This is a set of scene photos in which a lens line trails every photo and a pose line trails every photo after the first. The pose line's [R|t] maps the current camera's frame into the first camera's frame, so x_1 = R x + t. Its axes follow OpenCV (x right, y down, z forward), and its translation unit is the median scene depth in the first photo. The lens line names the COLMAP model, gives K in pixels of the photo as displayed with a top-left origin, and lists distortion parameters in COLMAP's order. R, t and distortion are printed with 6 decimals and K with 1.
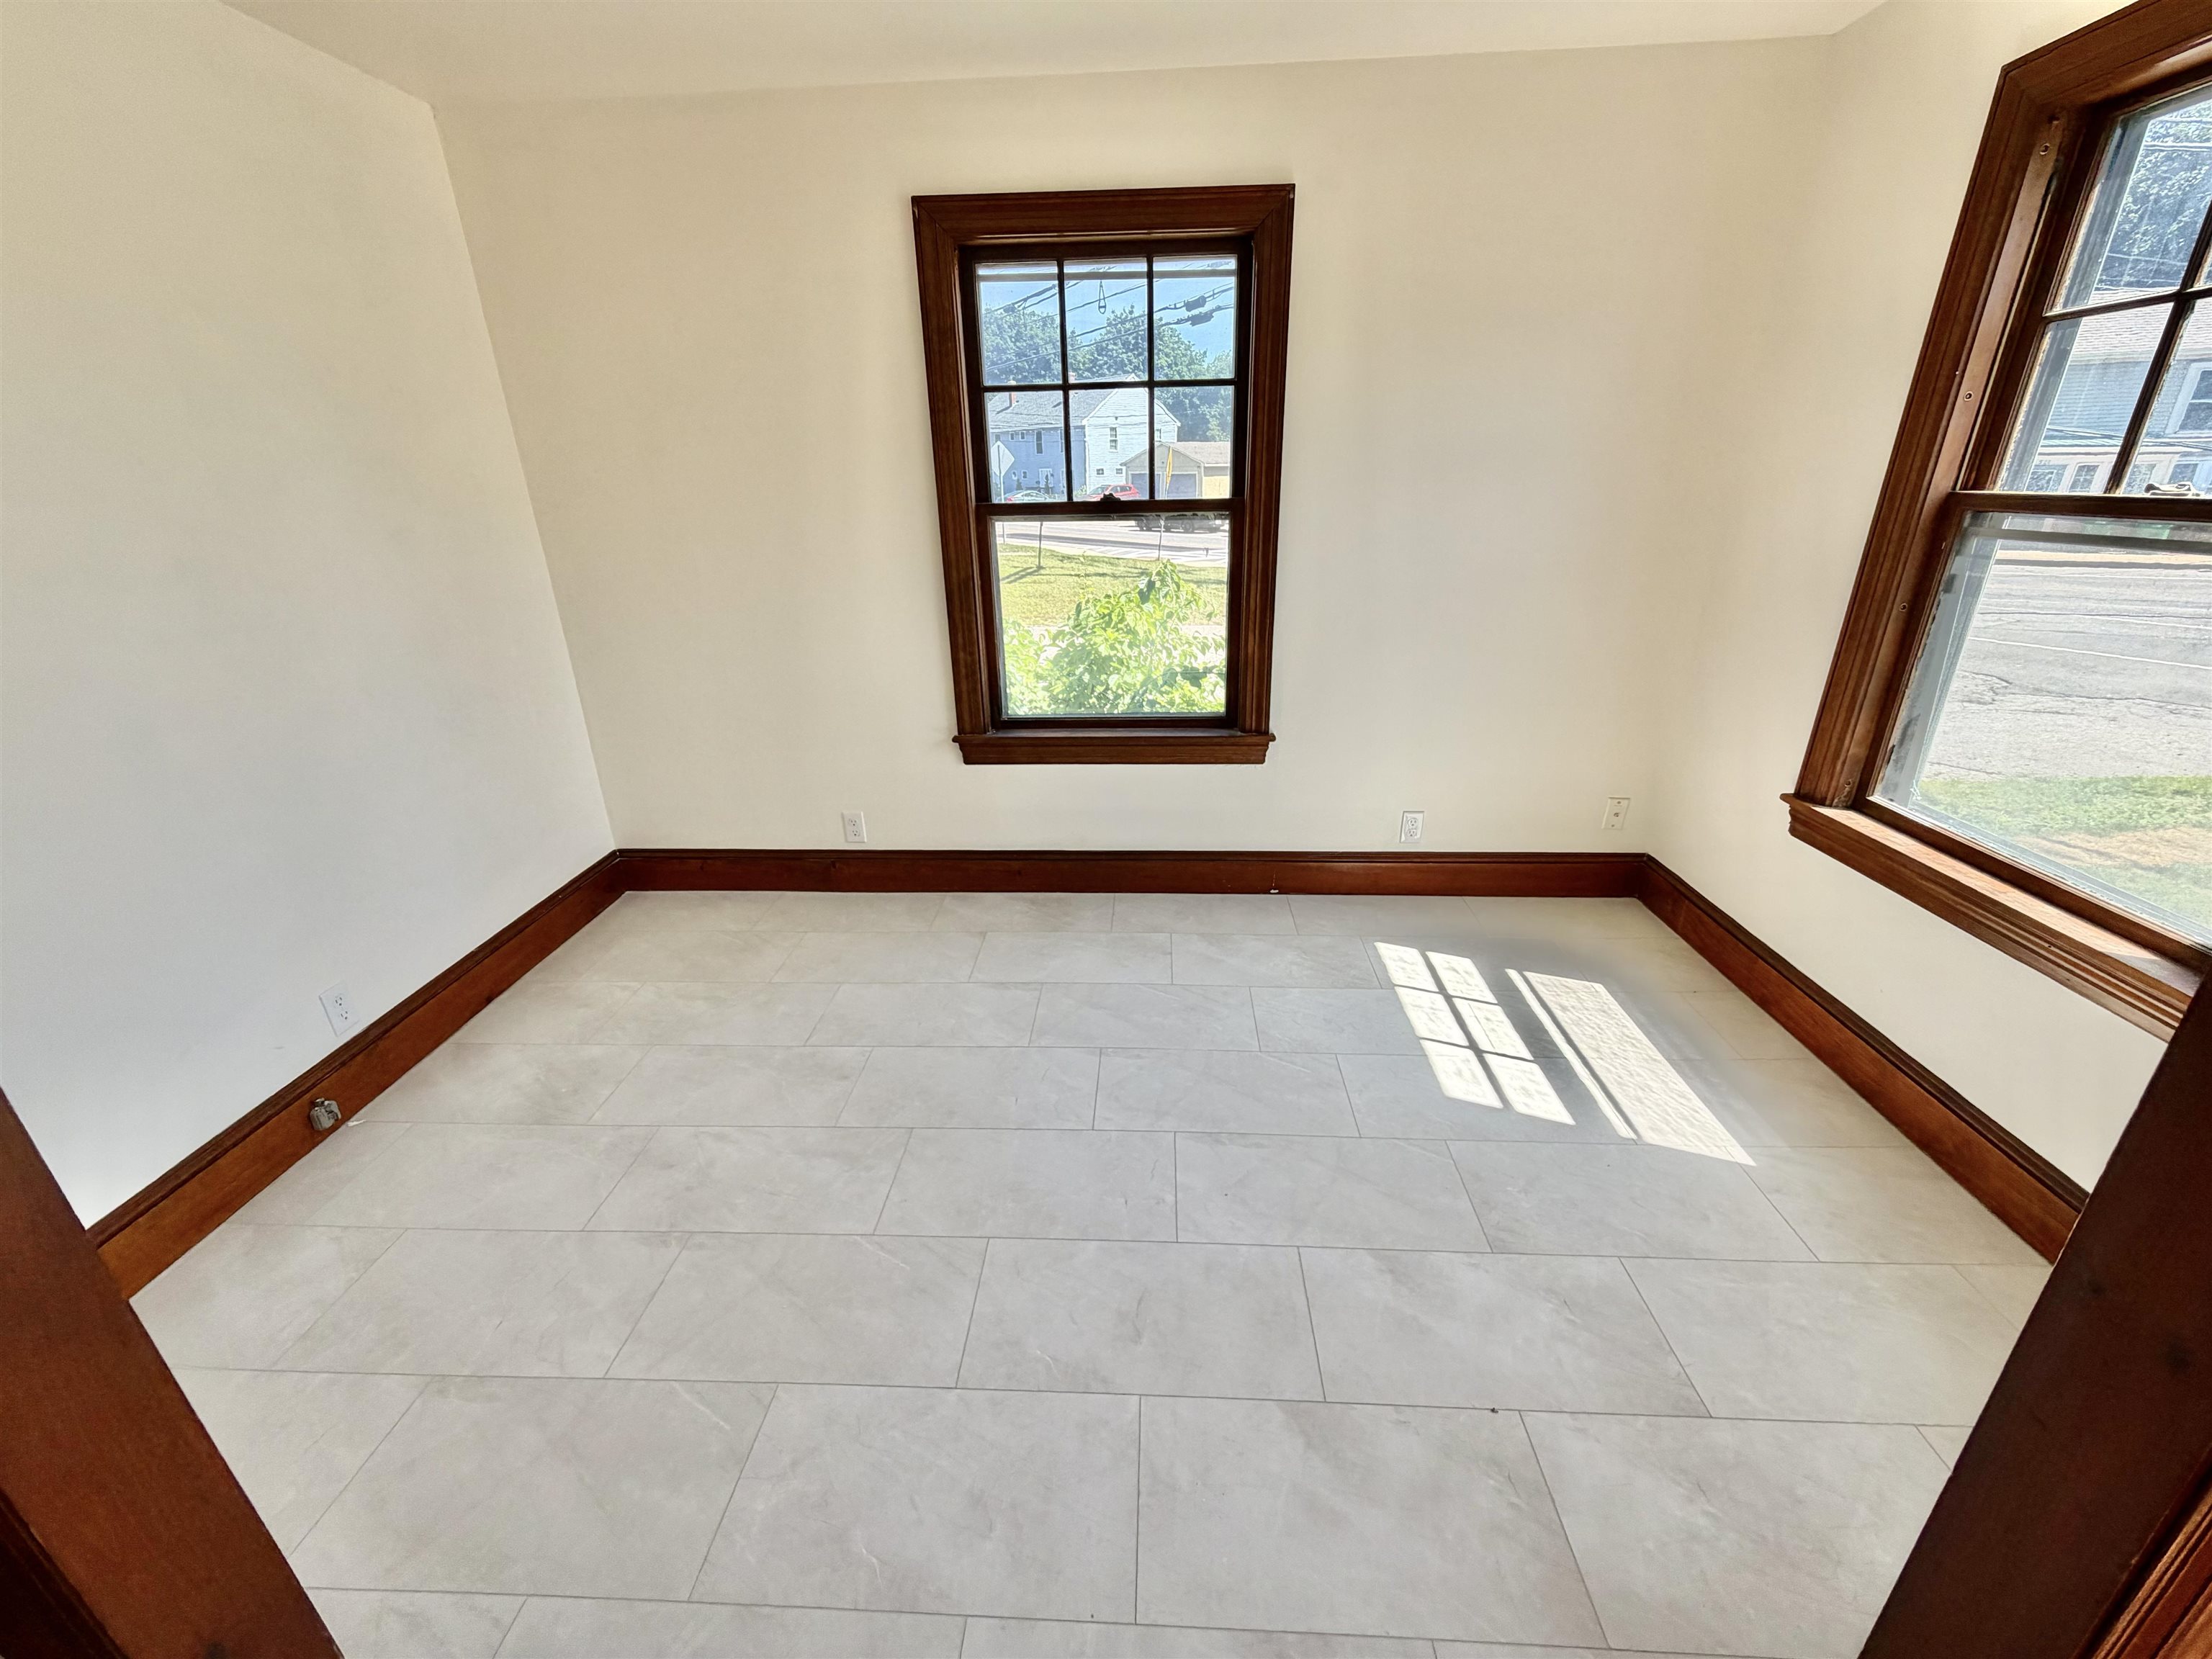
lens RADIAL K [[882.7, 0, 1113.0], [0, 882.7, 827.2], [0, 0, 1]] dist [0.000192, -0.000307]
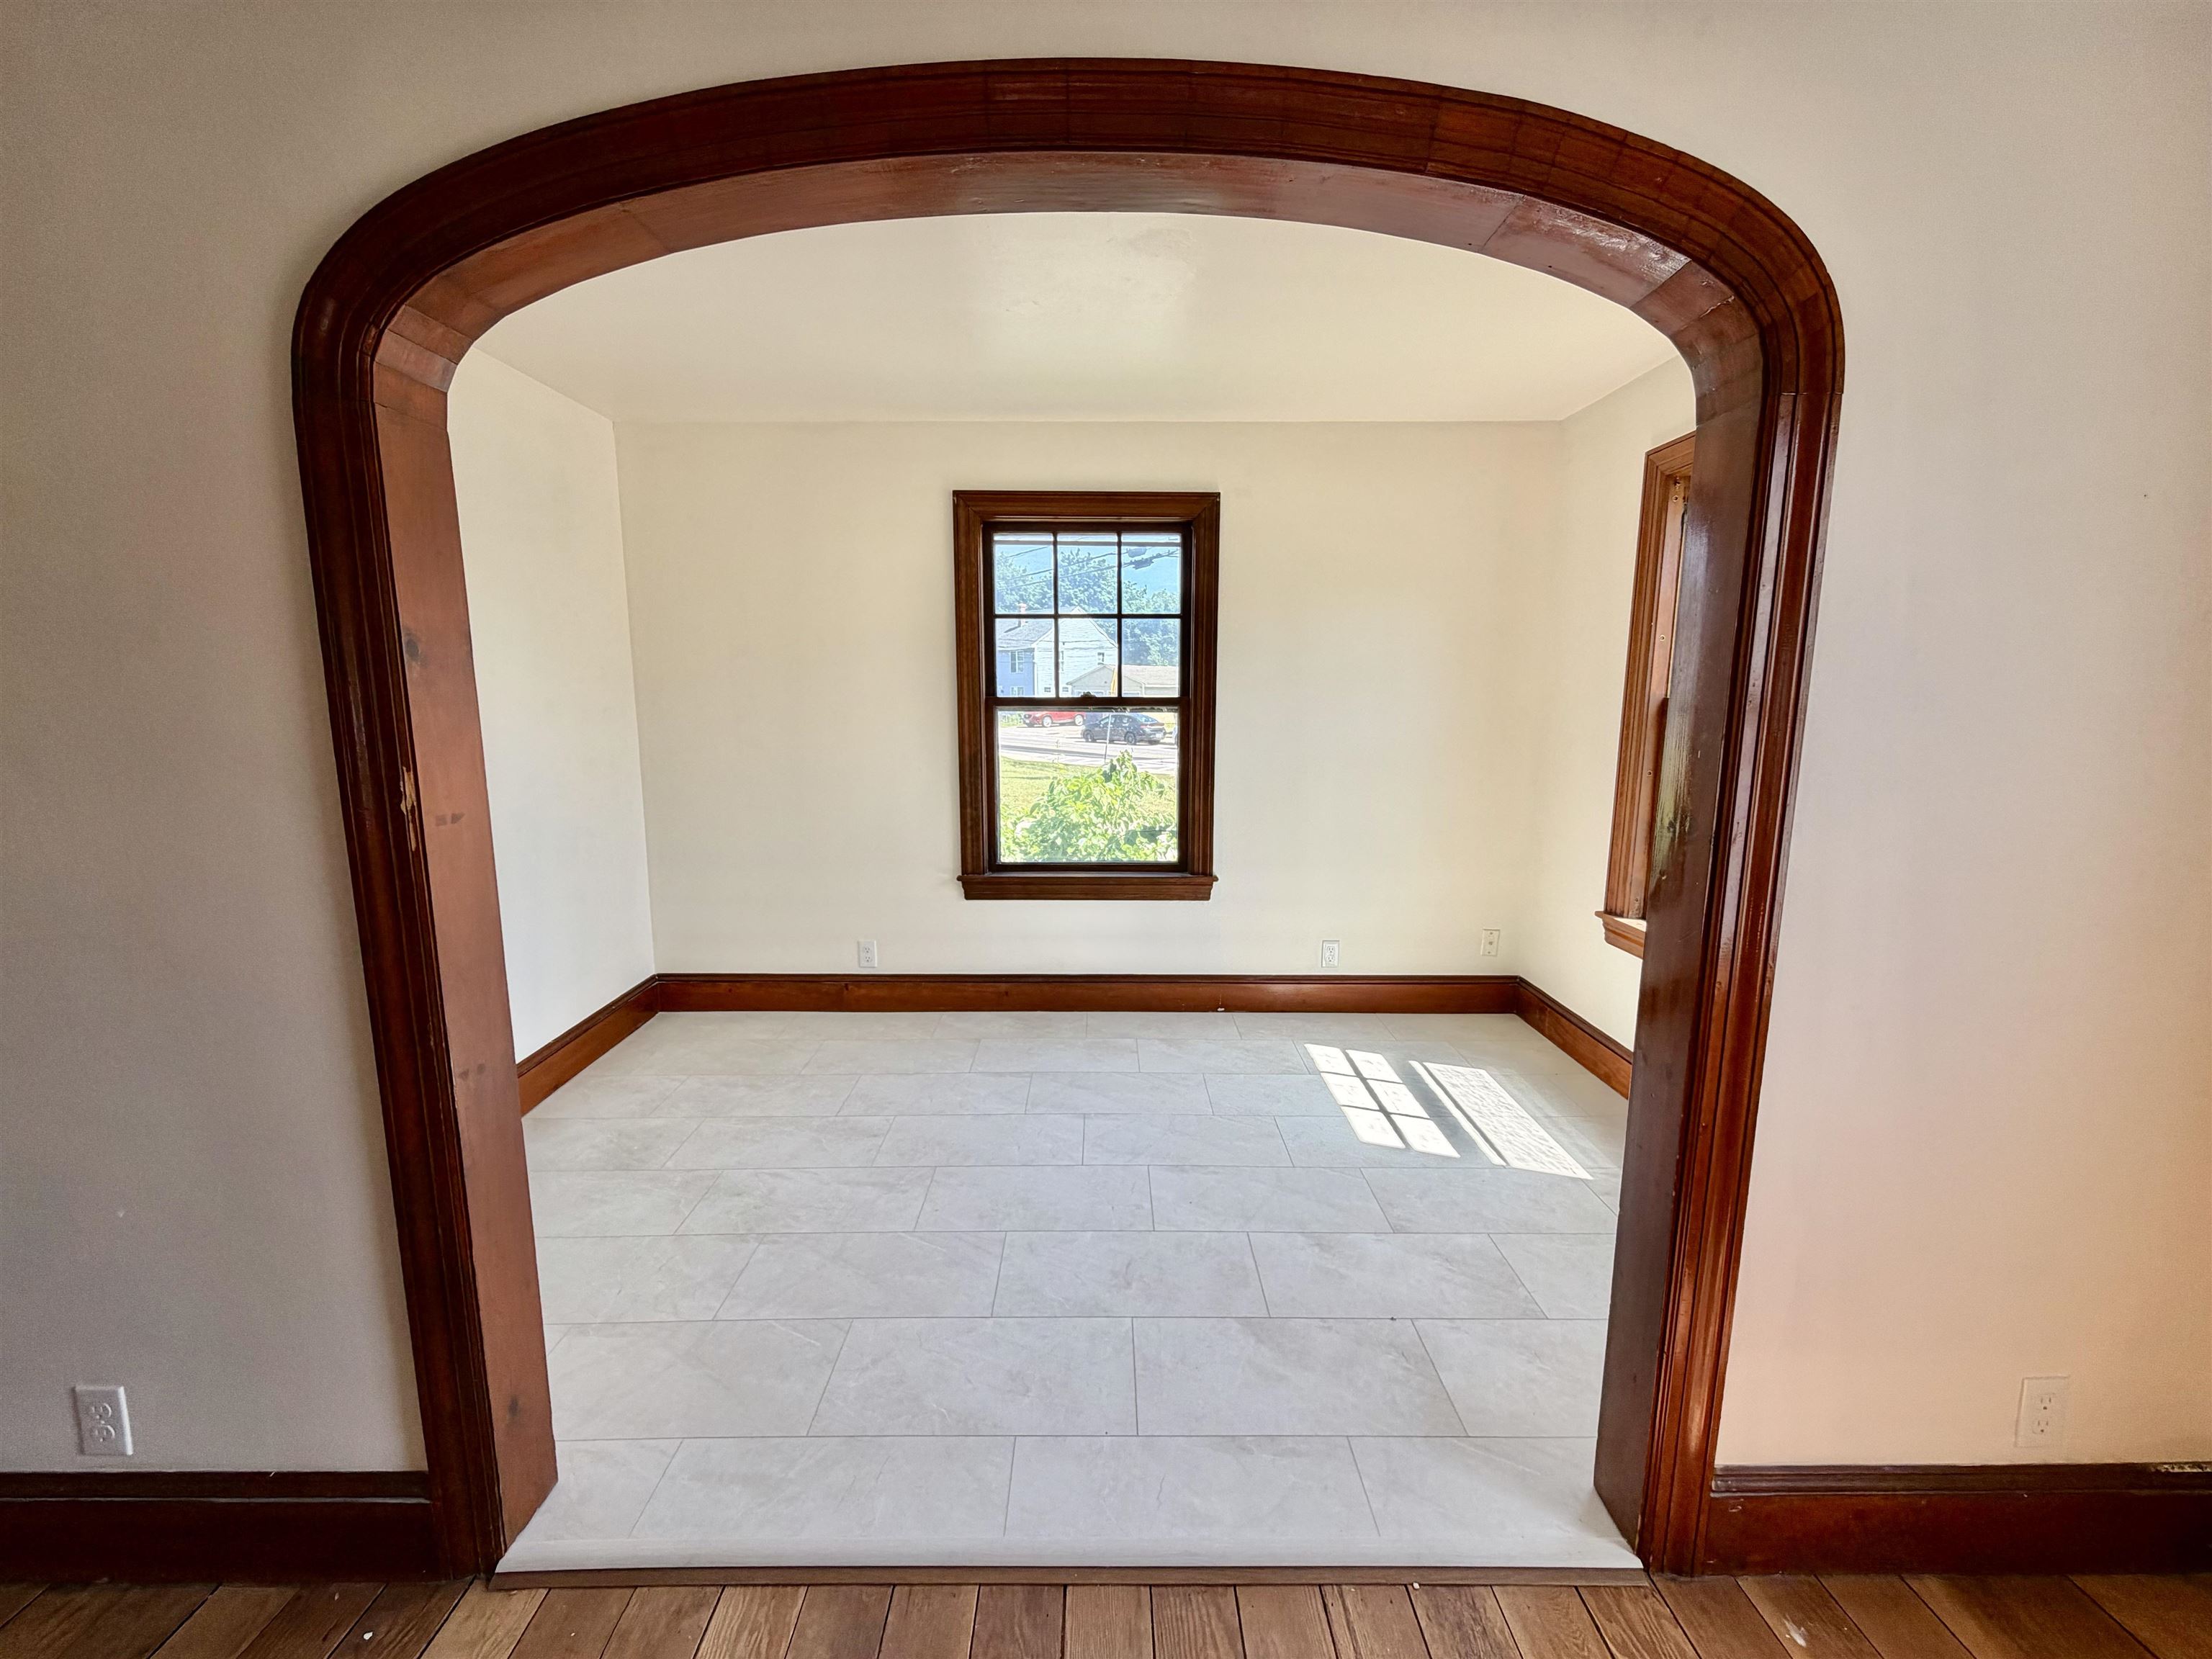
lens RADIAL K [[885.6, 0, 1113.4], [0, 885.6, 825.8], [0, 0, 1]] dist [-0.000022, 0.000149]
pose [[0.997919, 0.011595, 0.063433, -0.051847], [0.003261, 0.973367, -0.229229, 0.131407], [-0.064402, 0.228959, 0.971303, -0.262802]]
